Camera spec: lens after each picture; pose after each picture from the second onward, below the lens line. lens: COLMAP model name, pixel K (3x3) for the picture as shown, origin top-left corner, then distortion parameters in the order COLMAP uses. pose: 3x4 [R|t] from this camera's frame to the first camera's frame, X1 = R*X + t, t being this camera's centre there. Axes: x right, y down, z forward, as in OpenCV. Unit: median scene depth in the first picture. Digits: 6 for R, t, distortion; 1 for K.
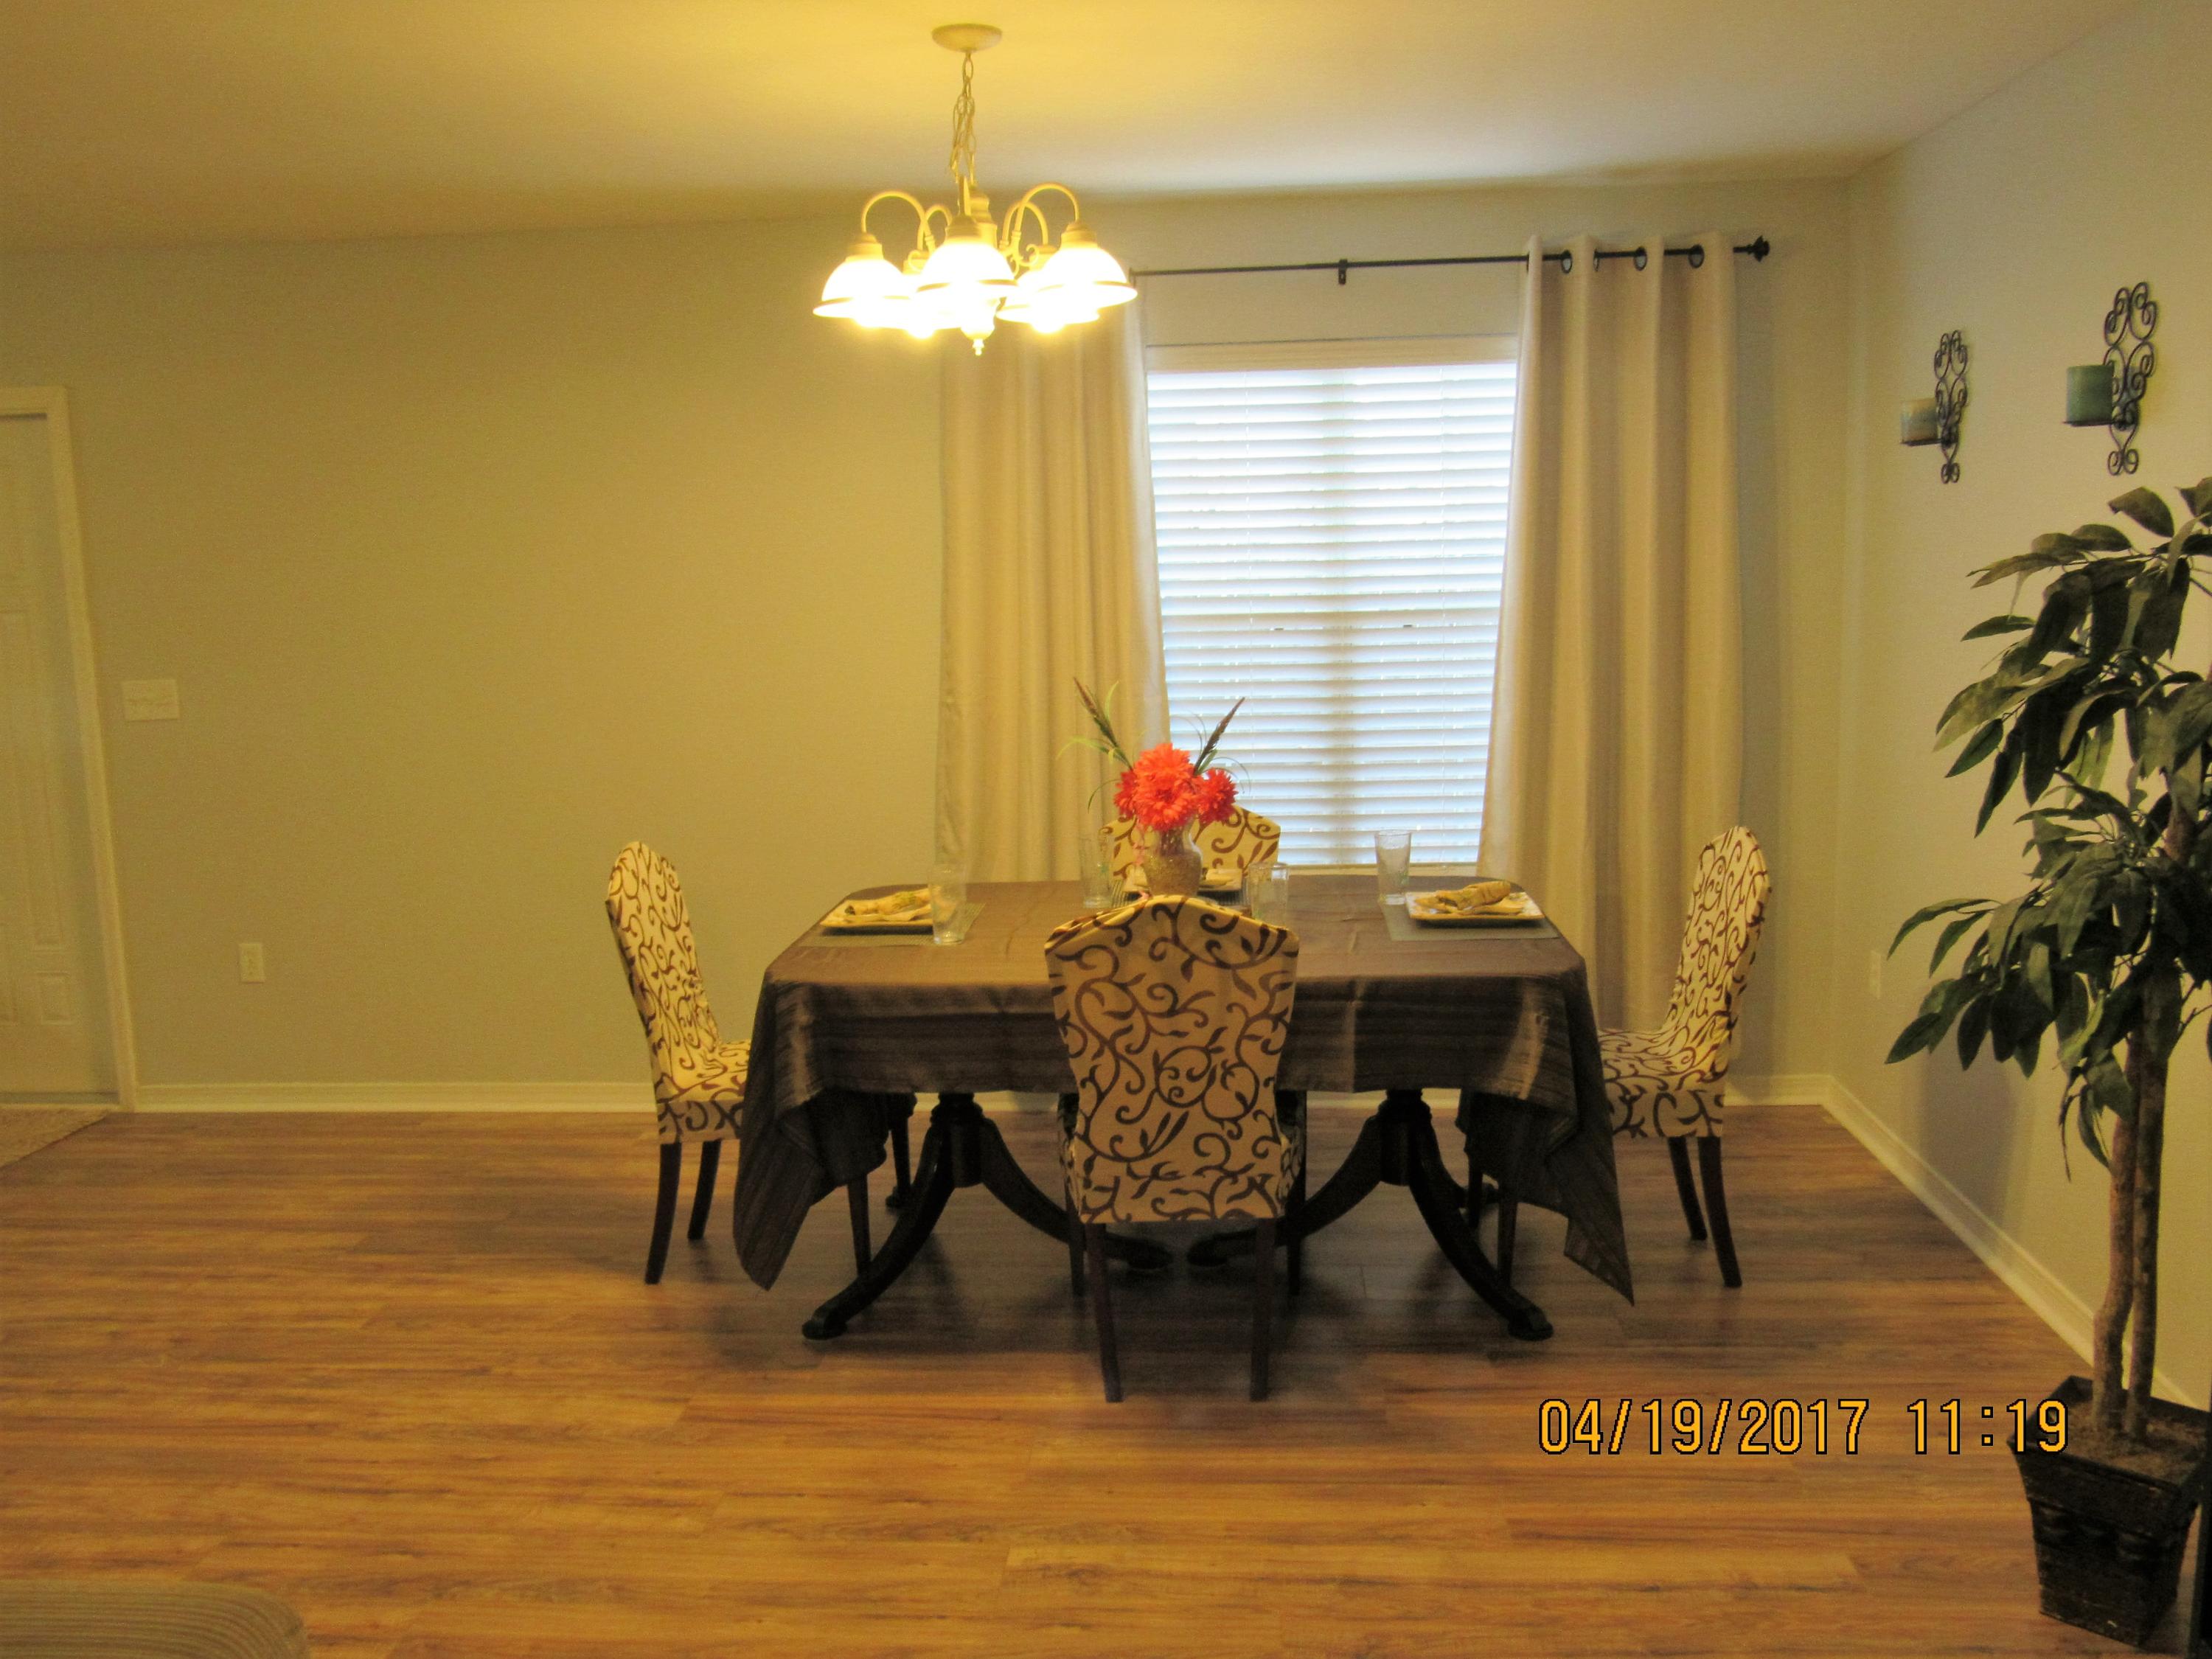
lens RADIAL K [[1865.0, 0, 1101.3], [0, 1865.0, 820.6], [0, 0, 1]] dist [-0.039324, 0.004620]
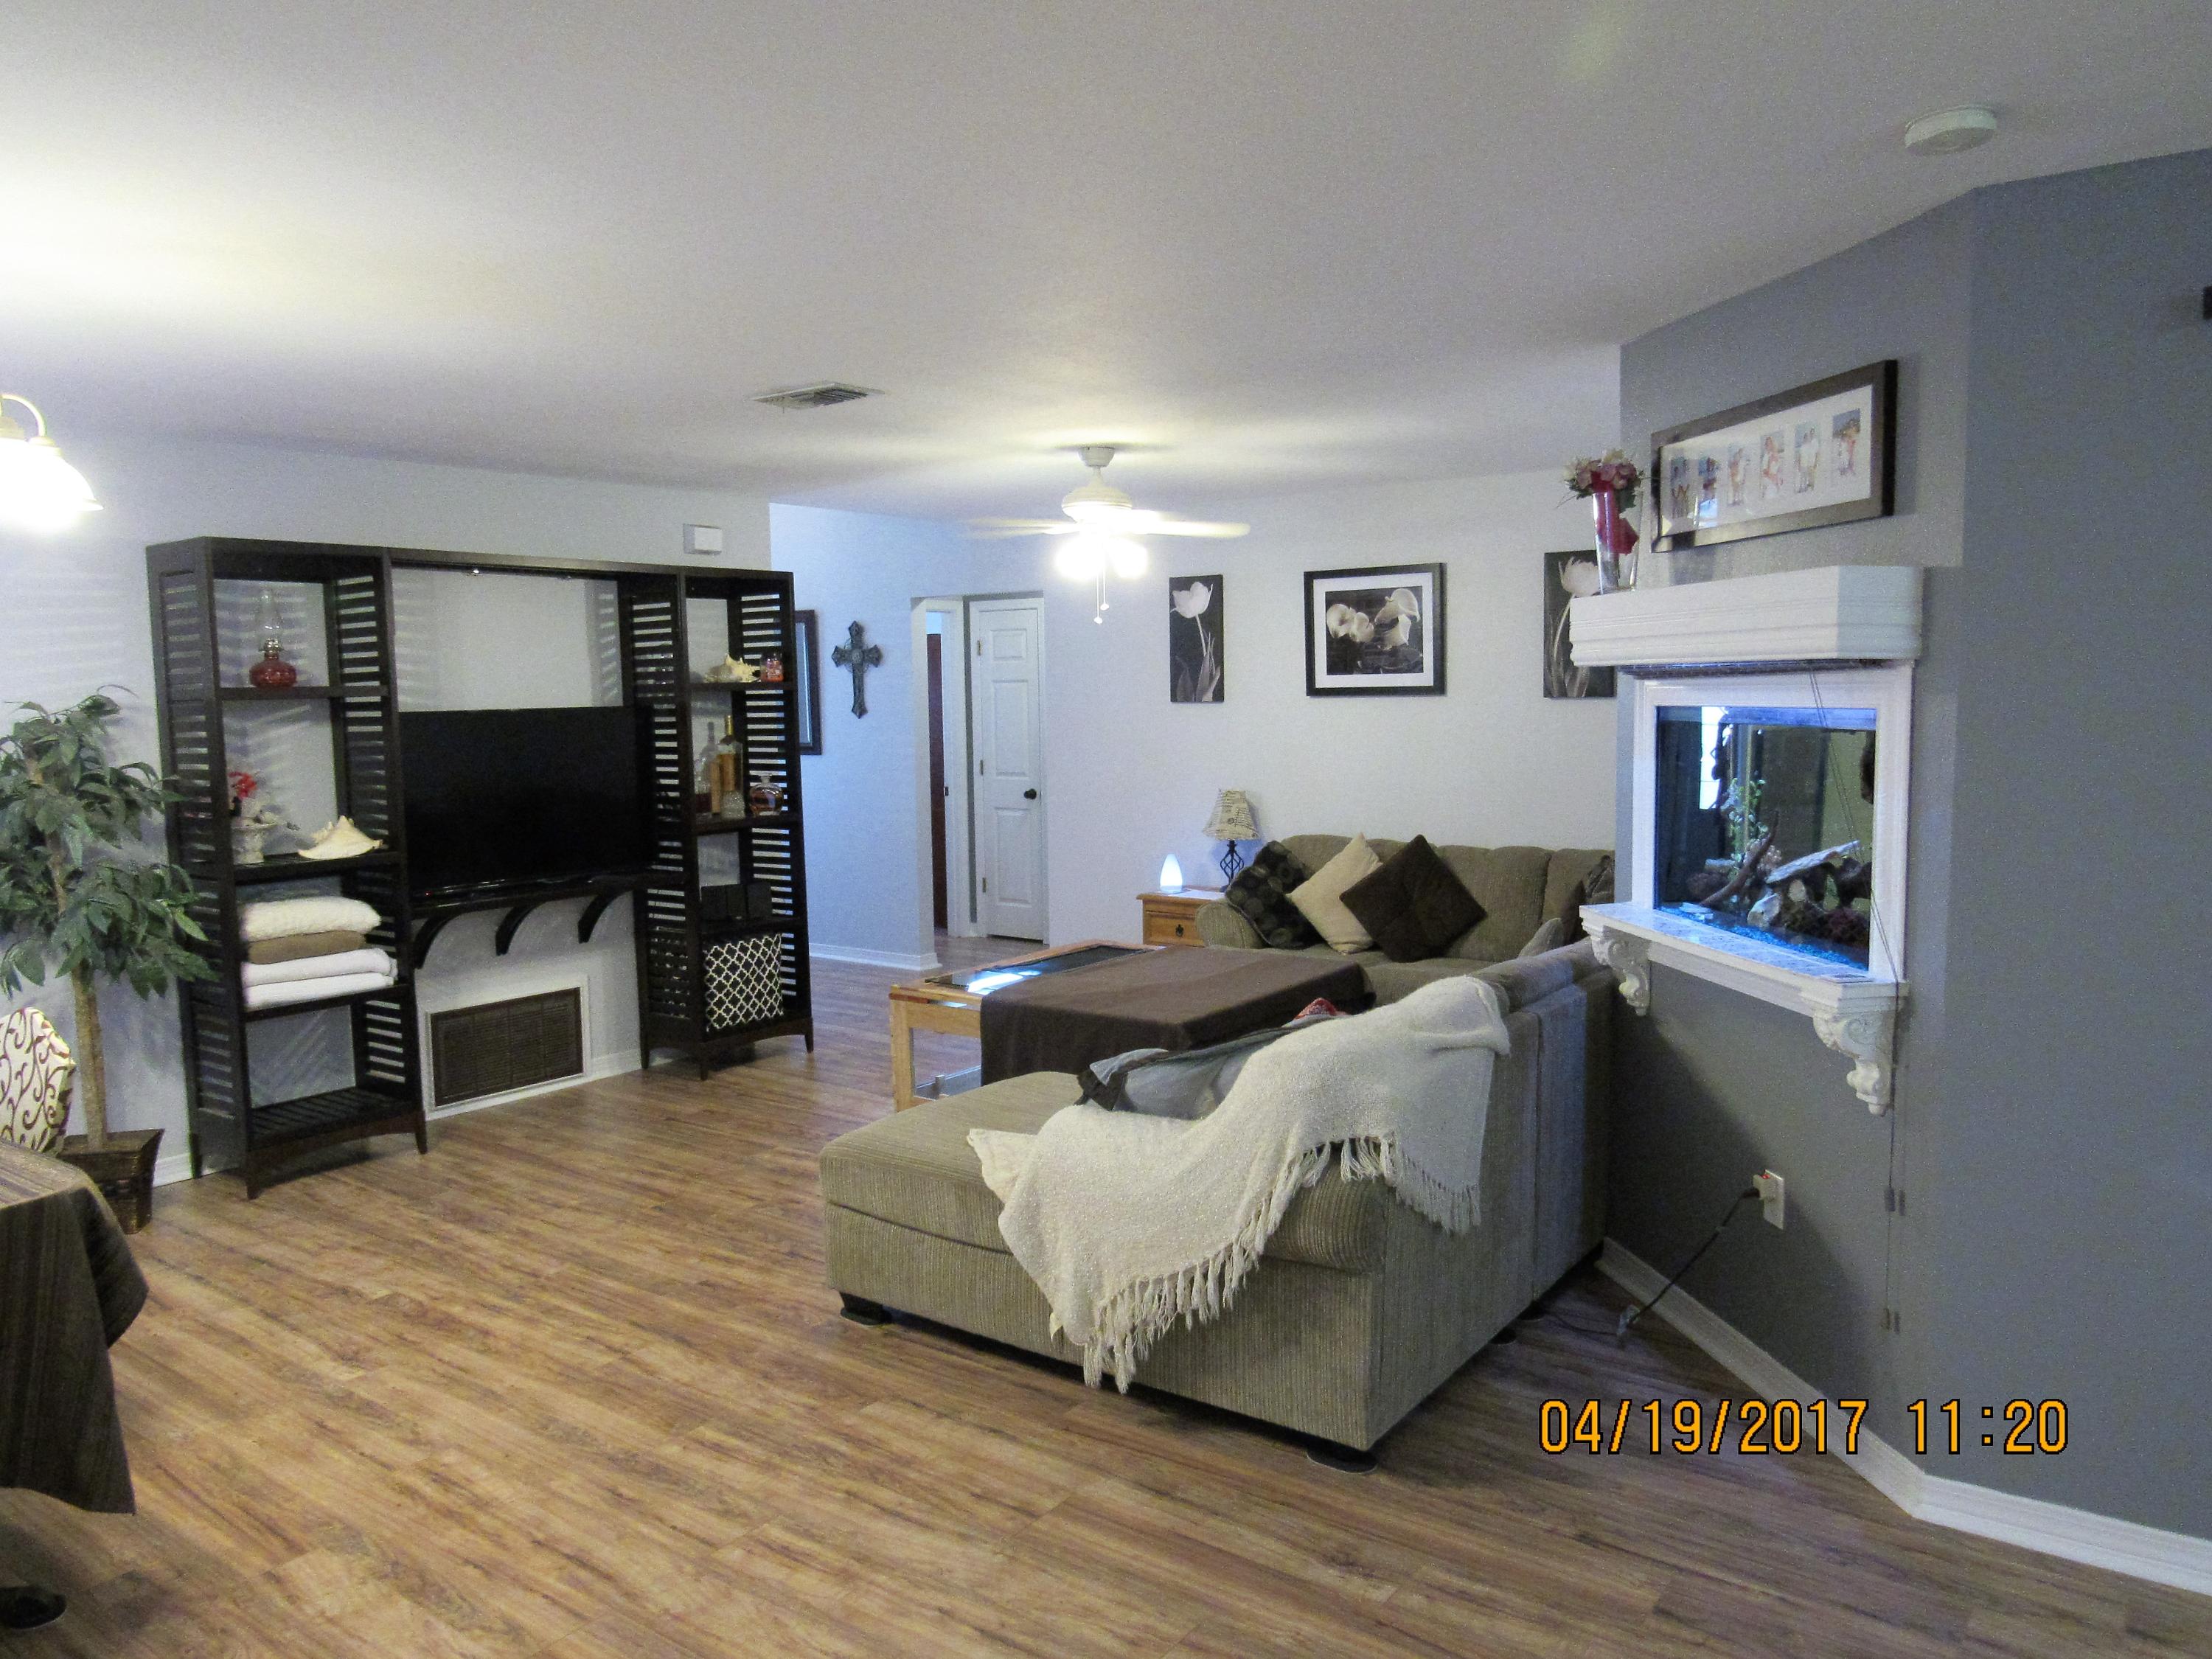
lens RADIAL K [[1585.2, 0, 1100.2], [0, 1585.2, 832.3], [0, 0, 1]] dist [-0.027779, 0.008210]
pose [[-0.844684, -0.009743, 0.535177, -1.028672], [0.113916, 0.973657, 0.197522, -0.180861], [-0.523004, 0.227809, -0.821322, 1.351440]]
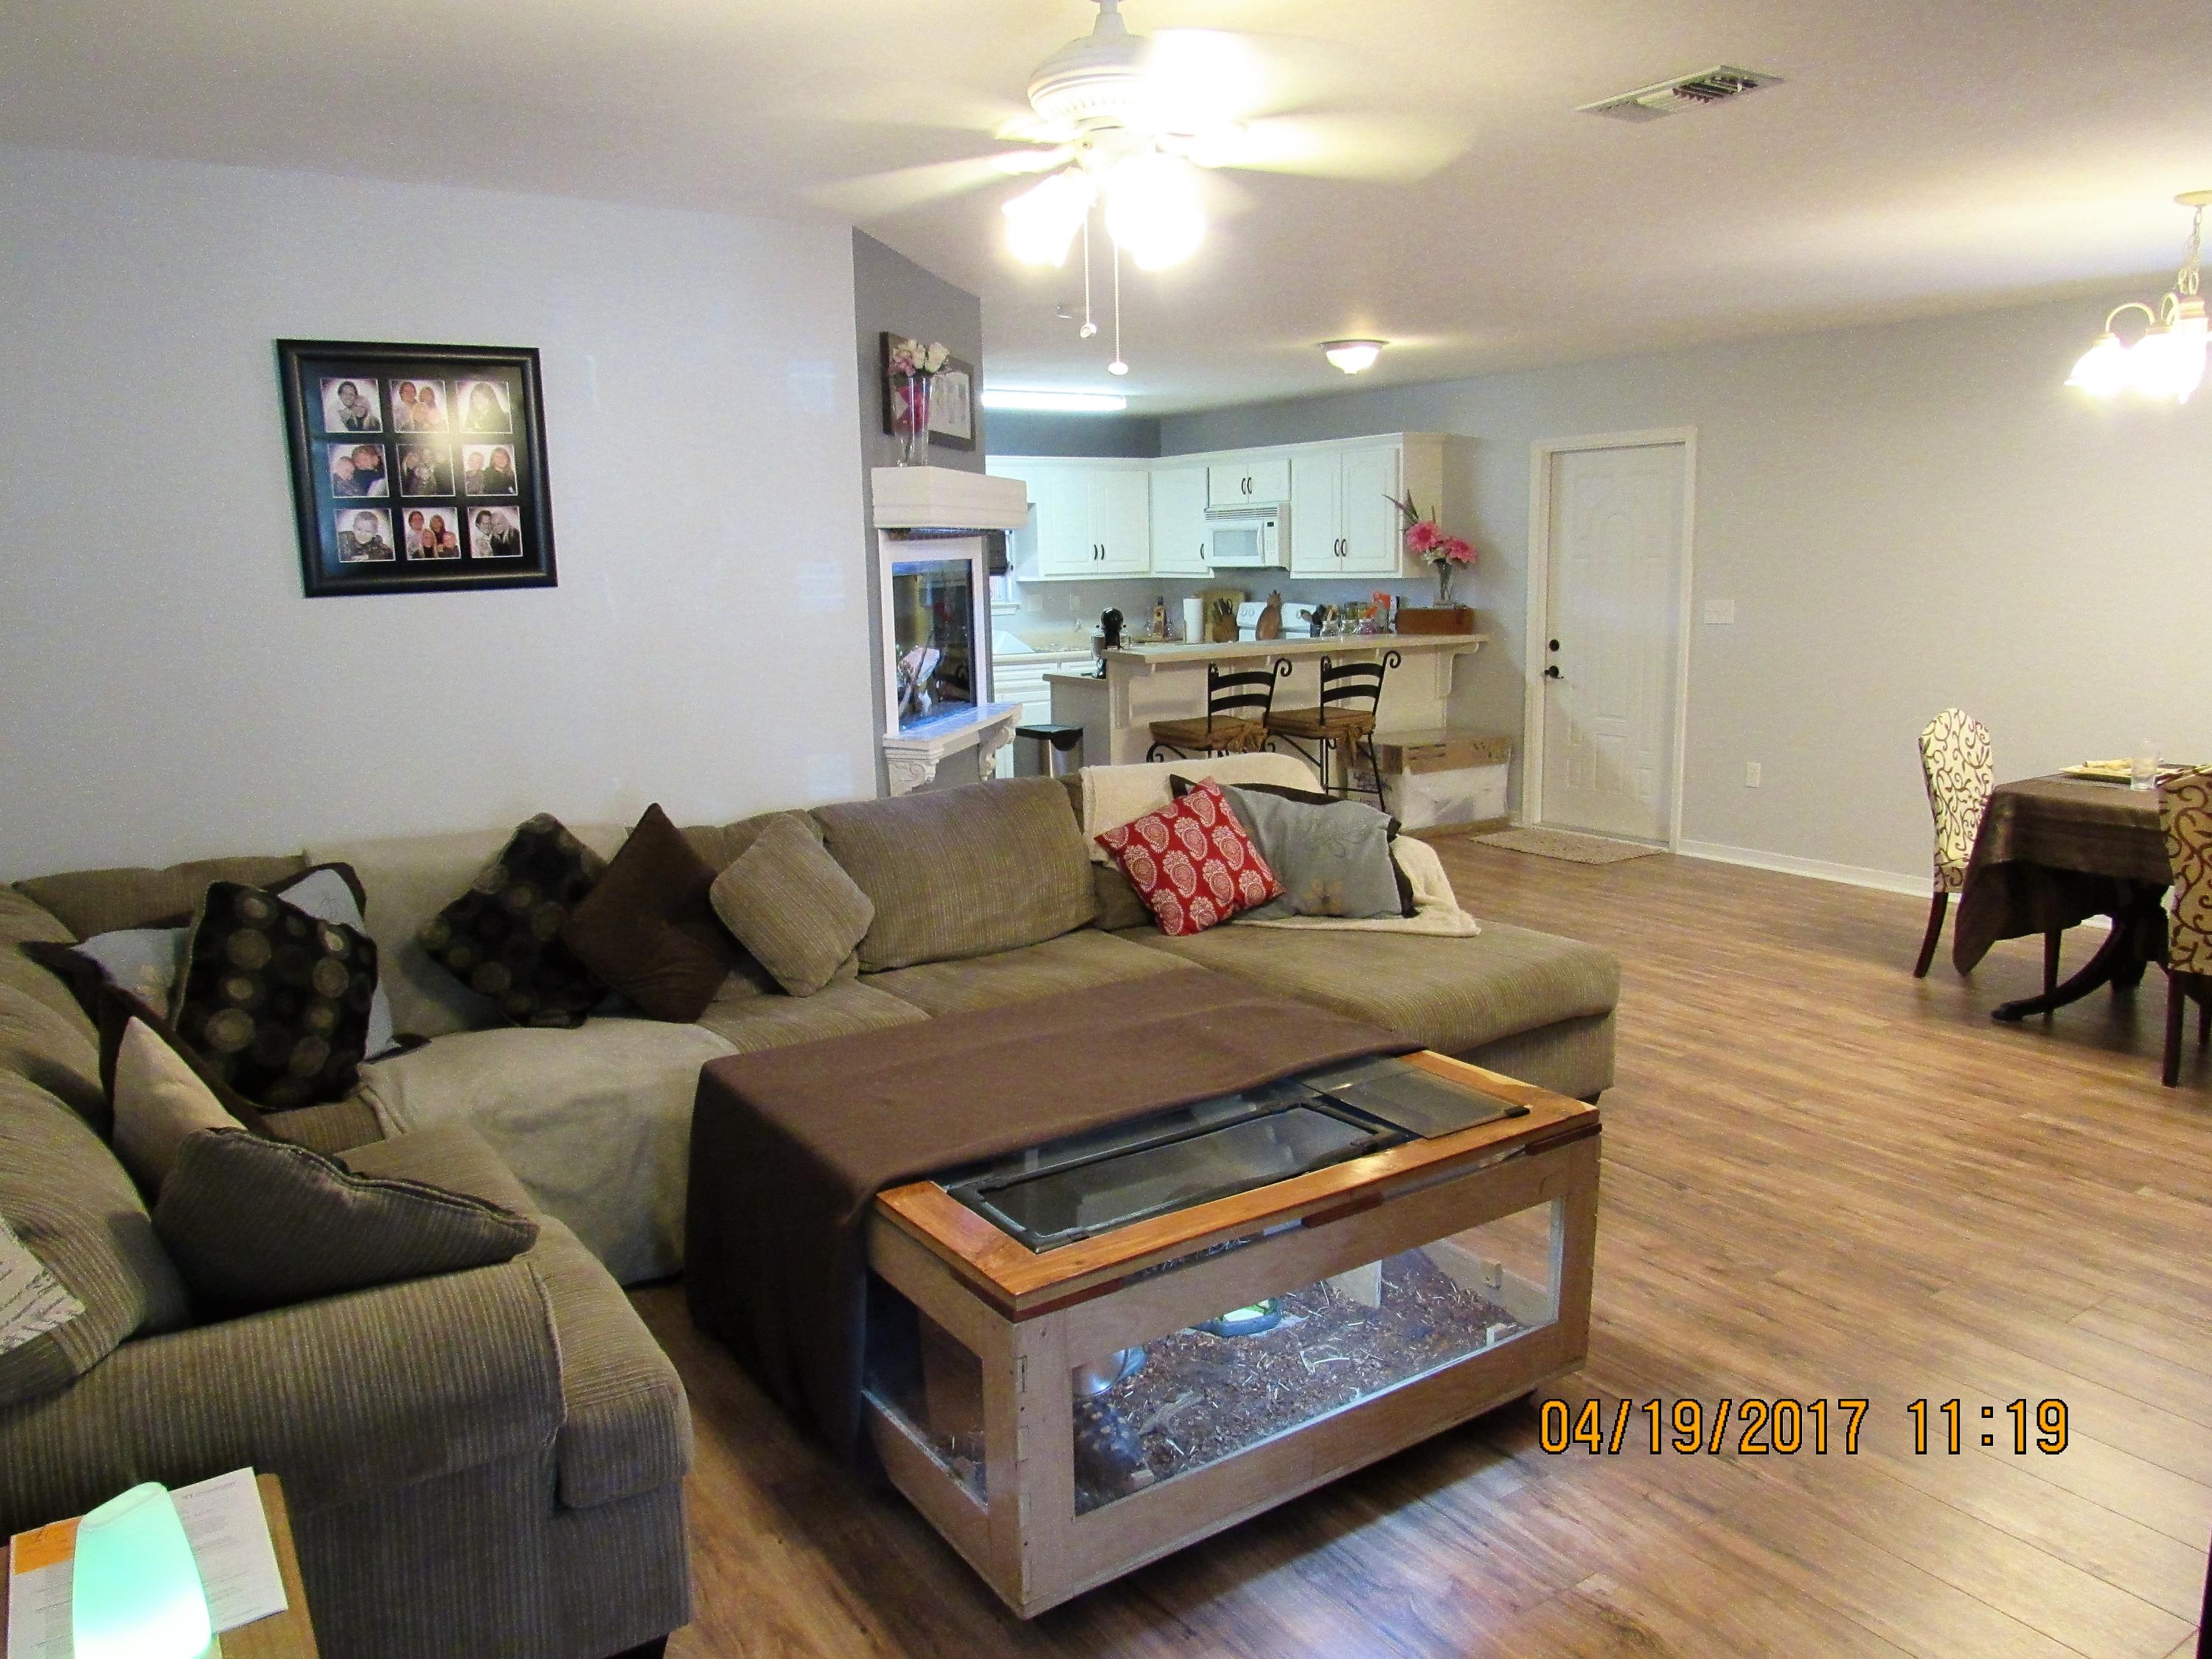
lens RADIAL K [[1585.2, 0, 1099.6], [0, 1585.2, 817.9], [0, 0, 1]] dist [-0.027779, 0.008210]
pose [[0.608211, 0.146409, -0.780156, 0.438249], [-0.111221, 0.988865, 0.098869, 0.061636], [0.785945, 0.026637, 0.617723, -0.492445]]
